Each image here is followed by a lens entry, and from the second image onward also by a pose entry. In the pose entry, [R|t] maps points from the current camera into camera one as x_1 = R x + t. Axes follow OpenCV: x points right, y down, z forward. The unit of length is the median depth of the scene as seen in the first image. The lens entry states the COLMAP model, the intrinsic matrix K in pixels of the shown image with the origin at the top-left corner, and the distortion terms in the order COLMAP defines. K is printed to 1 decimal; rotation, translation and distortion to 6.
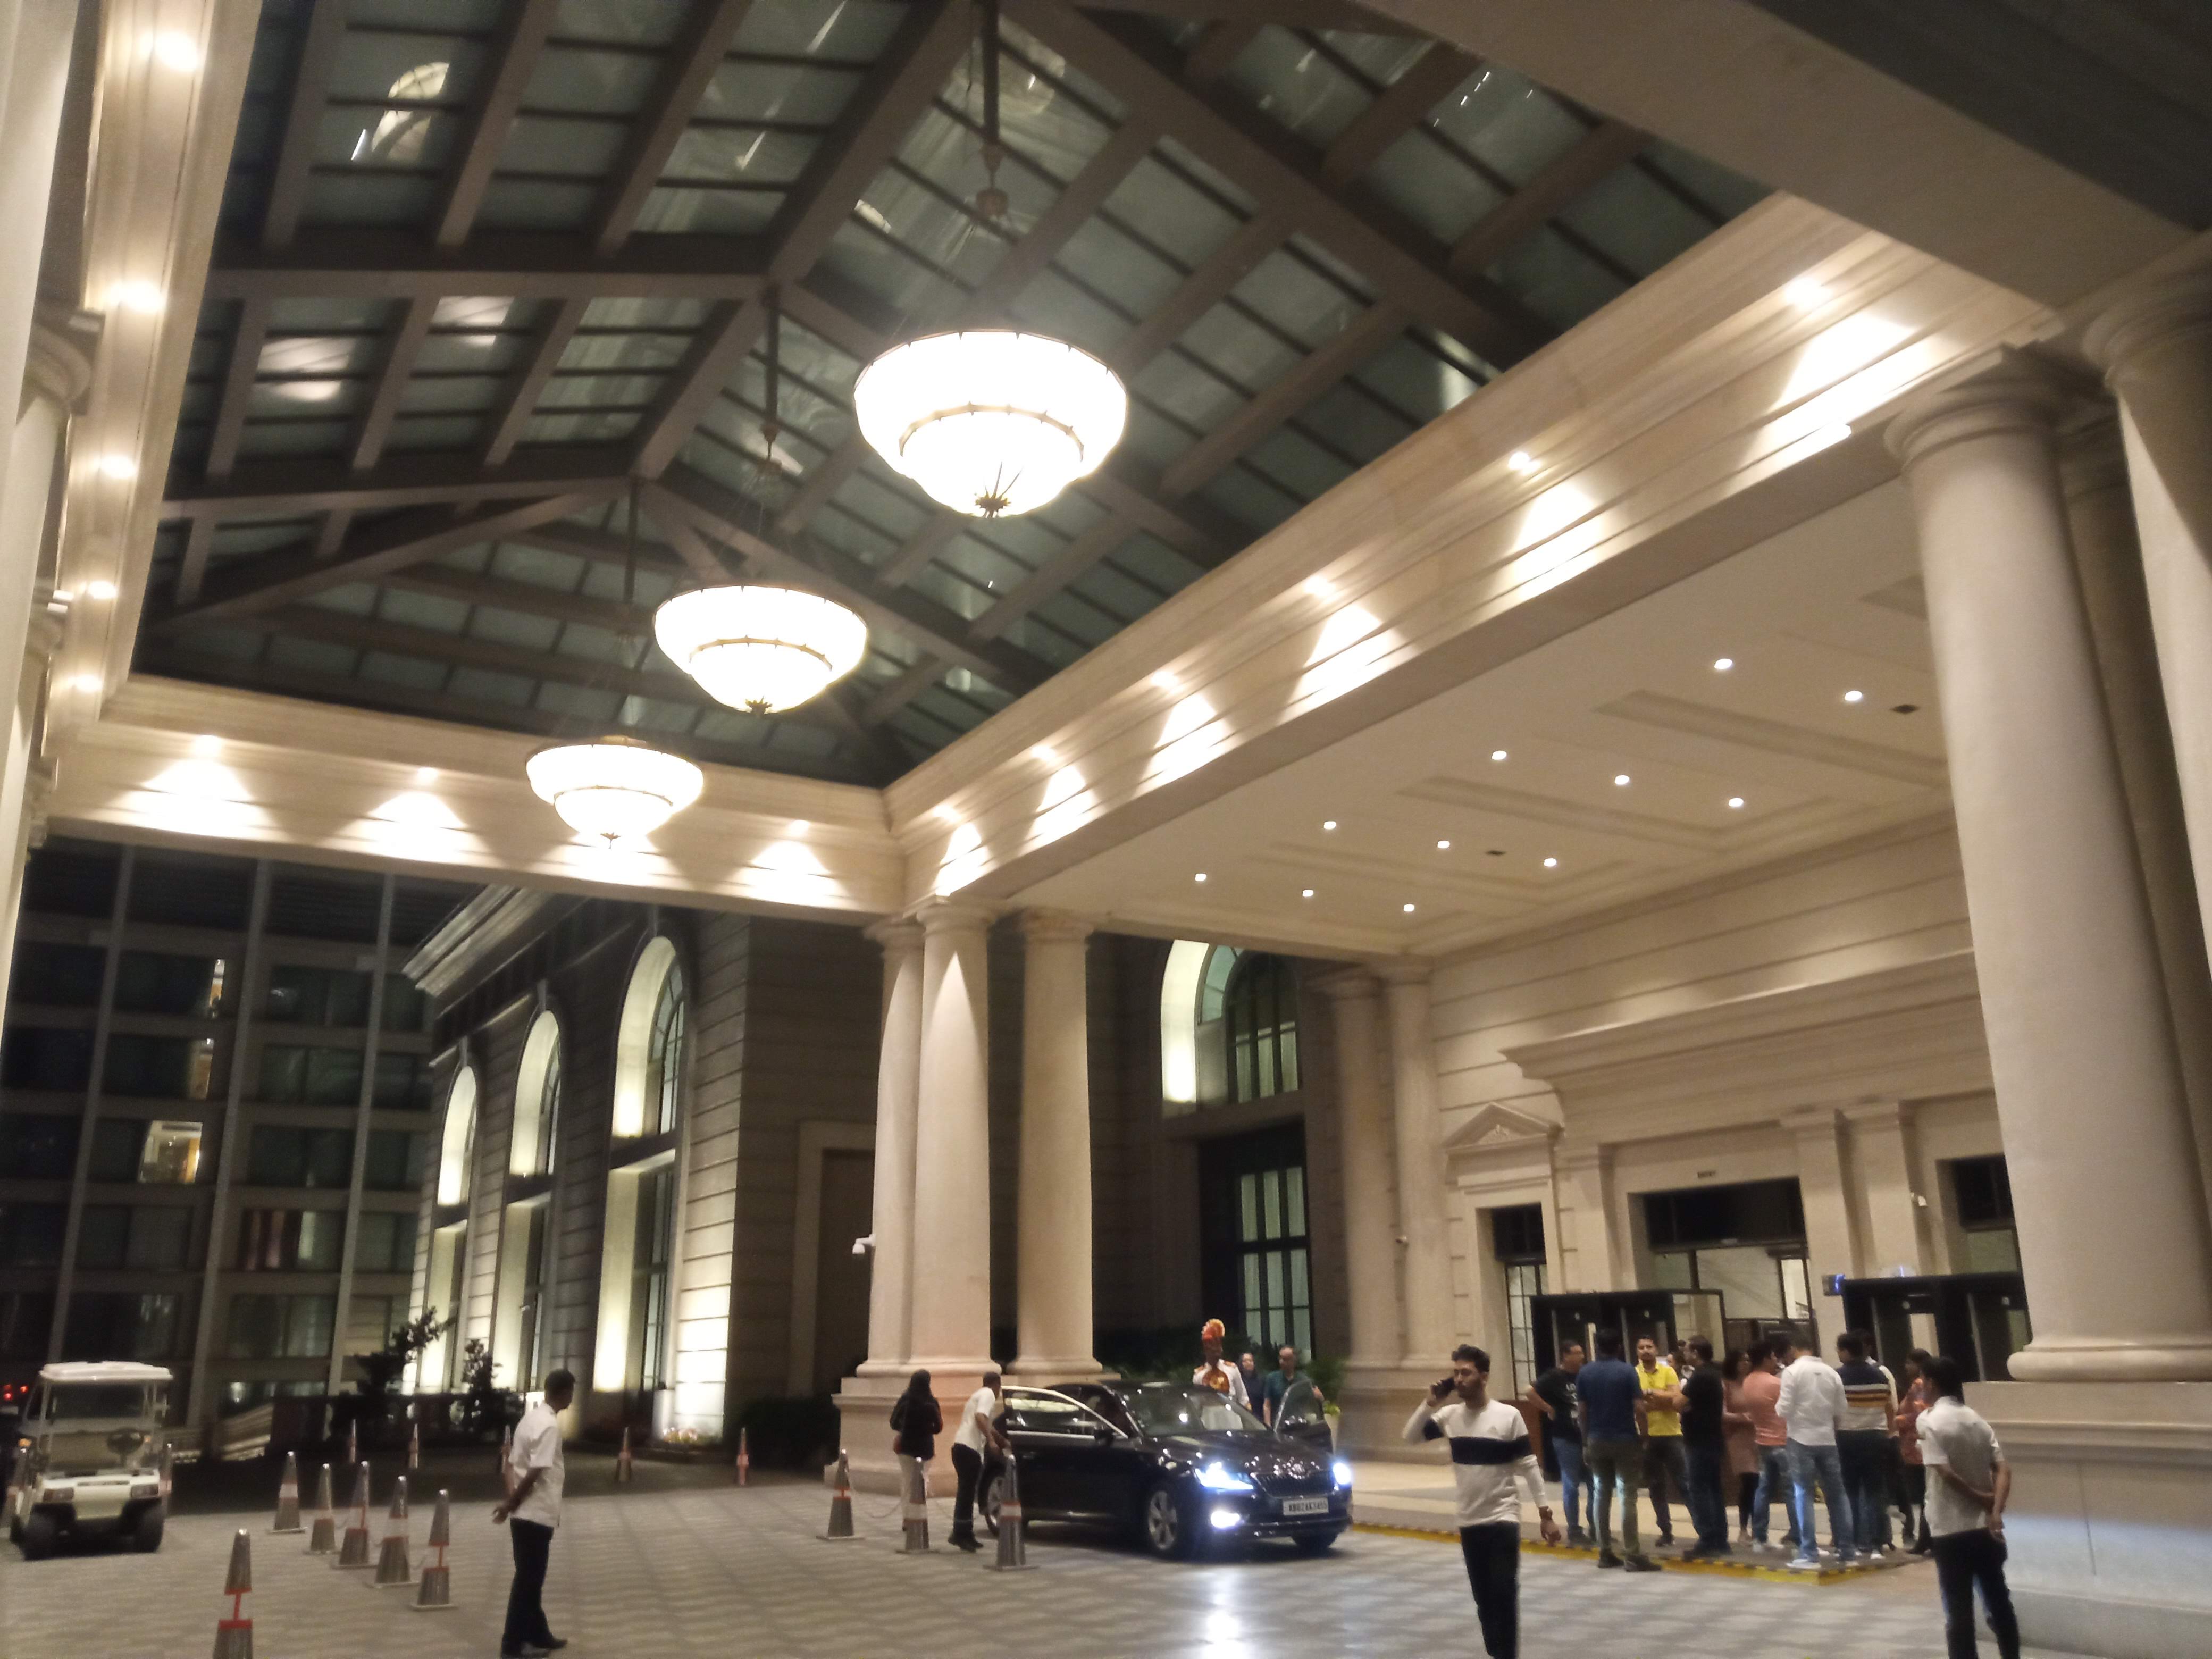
lens RADIAL K [[1783.2, 0, 1106.0], [0, 1783.2, 829.5], [0, 0, 1]] dist [0.109559, -0.210613]
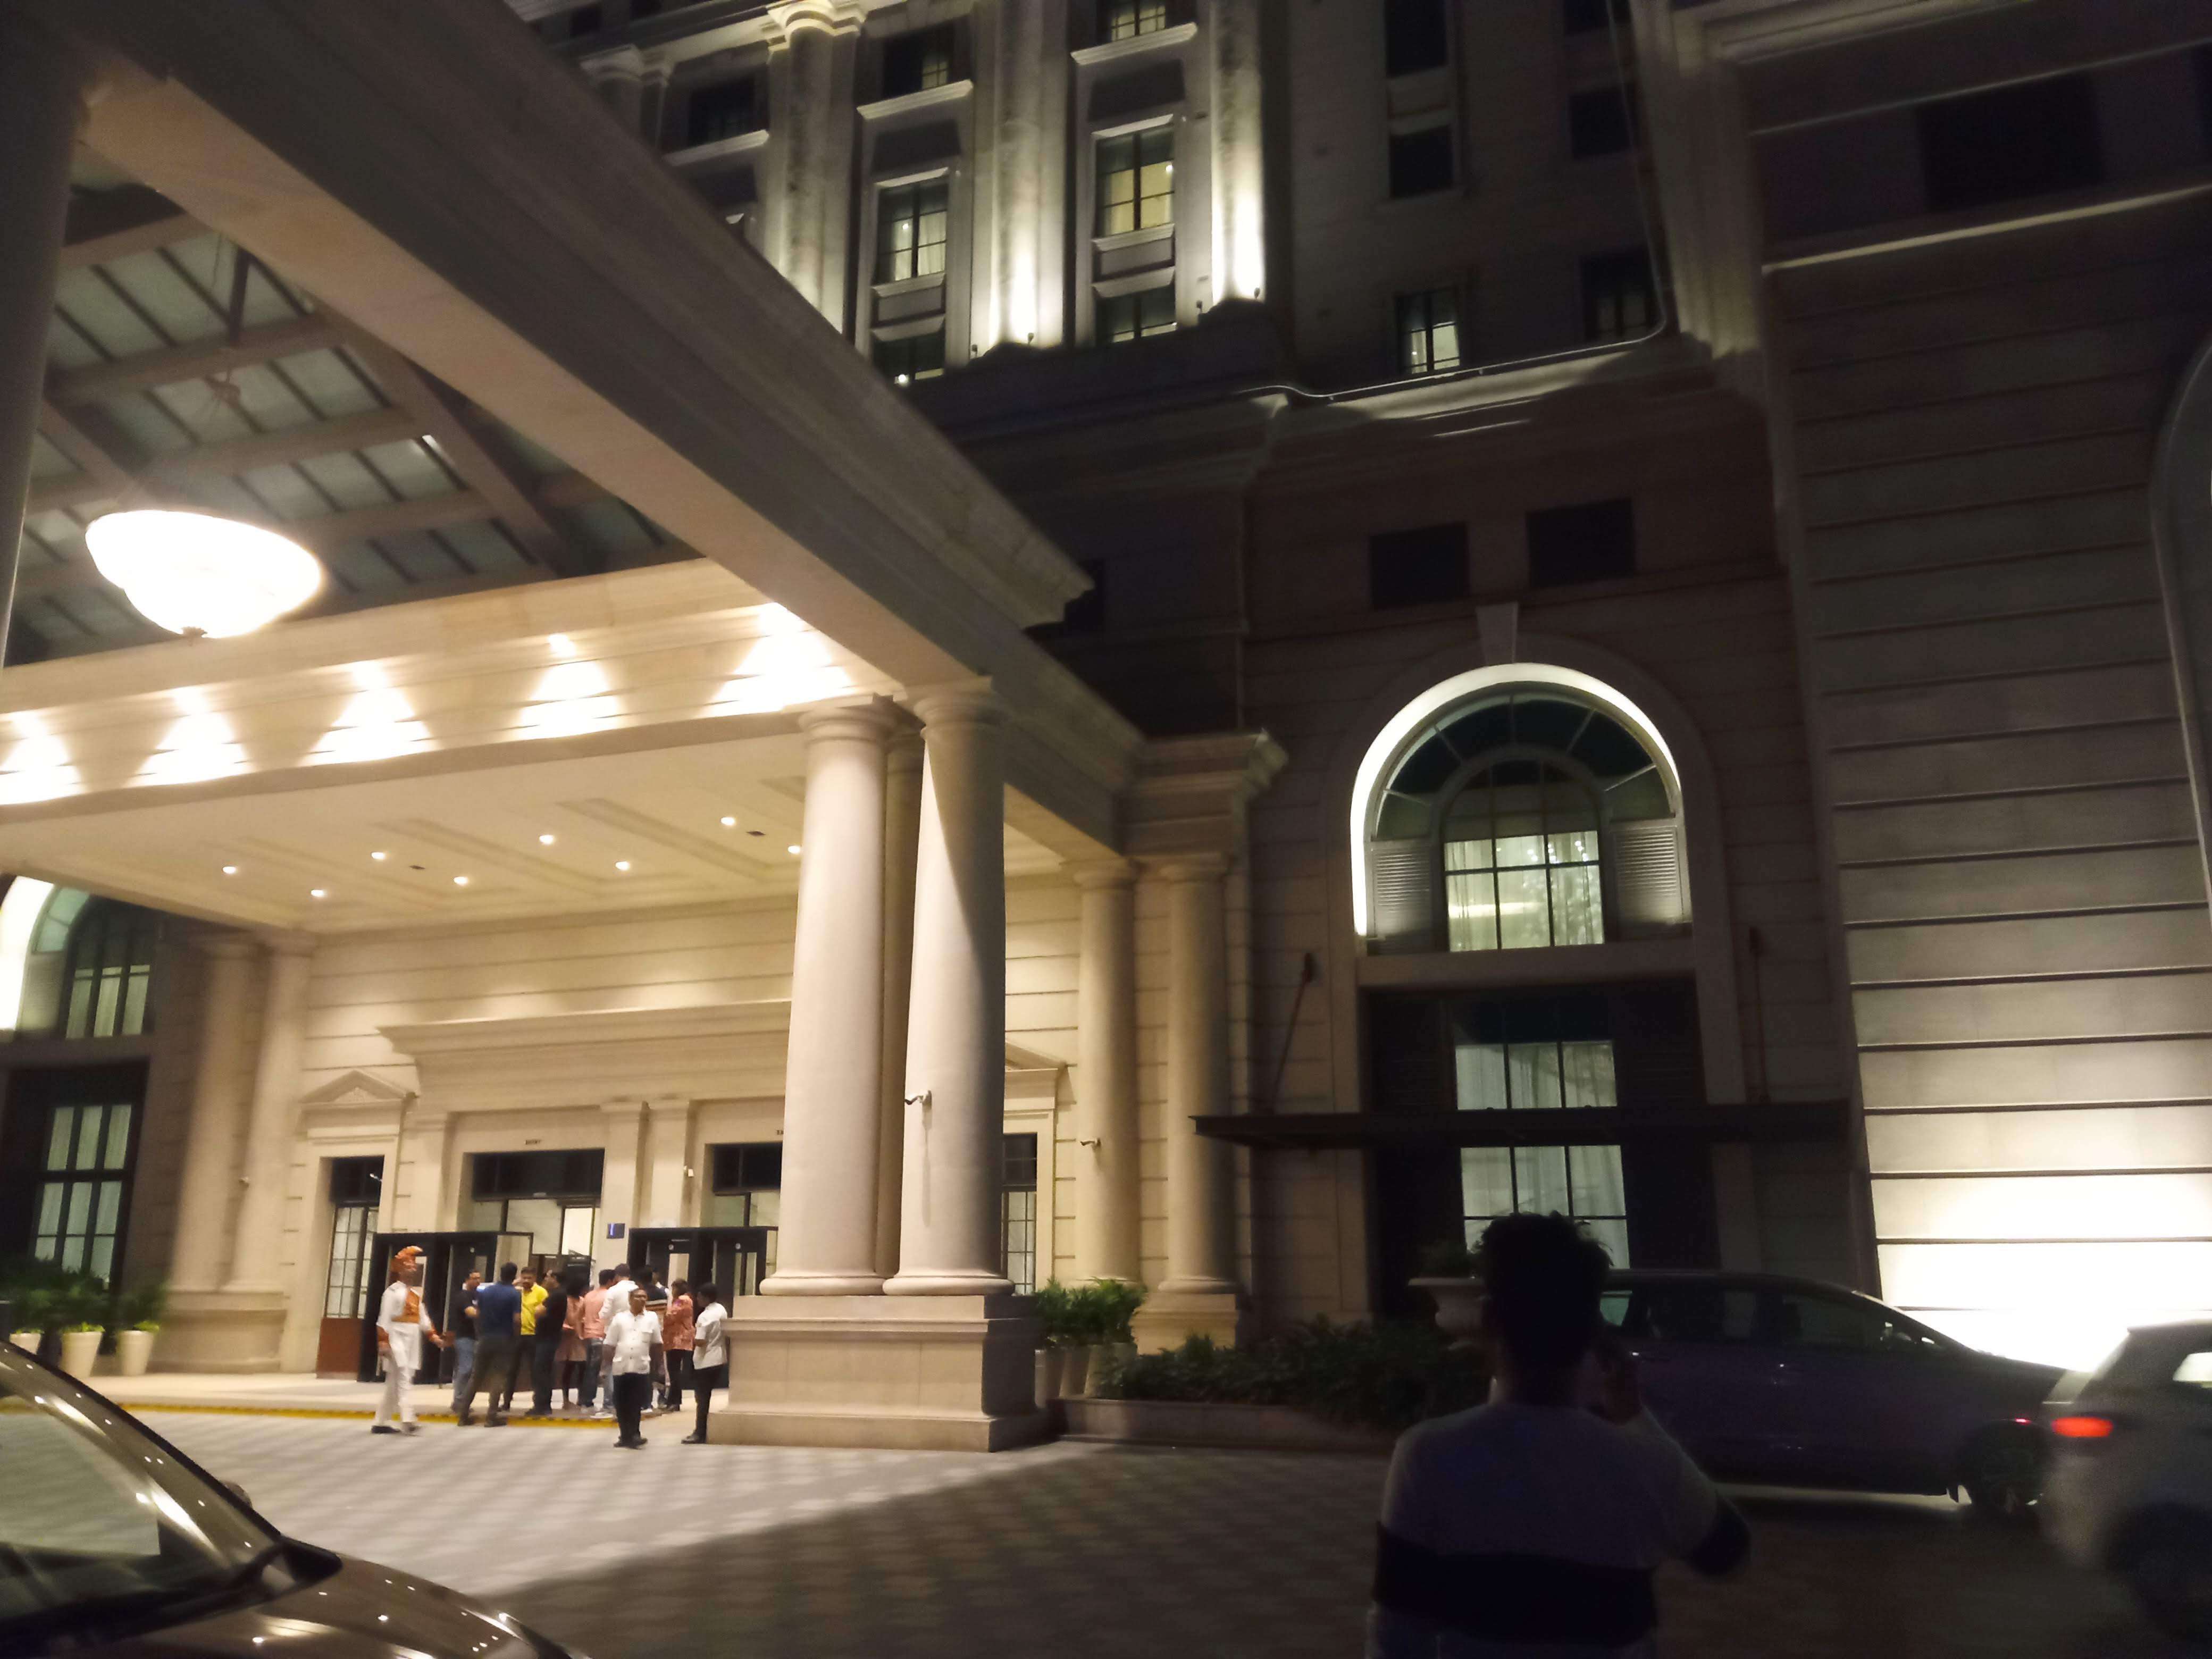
lens RADIAL K [[1783.2, 0, 1106.0], [0, 1783.2, 829.5], [0, 0, 1]] dist [0.109559, -0.210613]
pose [[0.776839, 0.169142, 0.606557, -0.153632], [-0.189368, 0.981412, -0.031142, -0.059104], [-0.600550, -0.090670, 0.794430, -0.221192]]
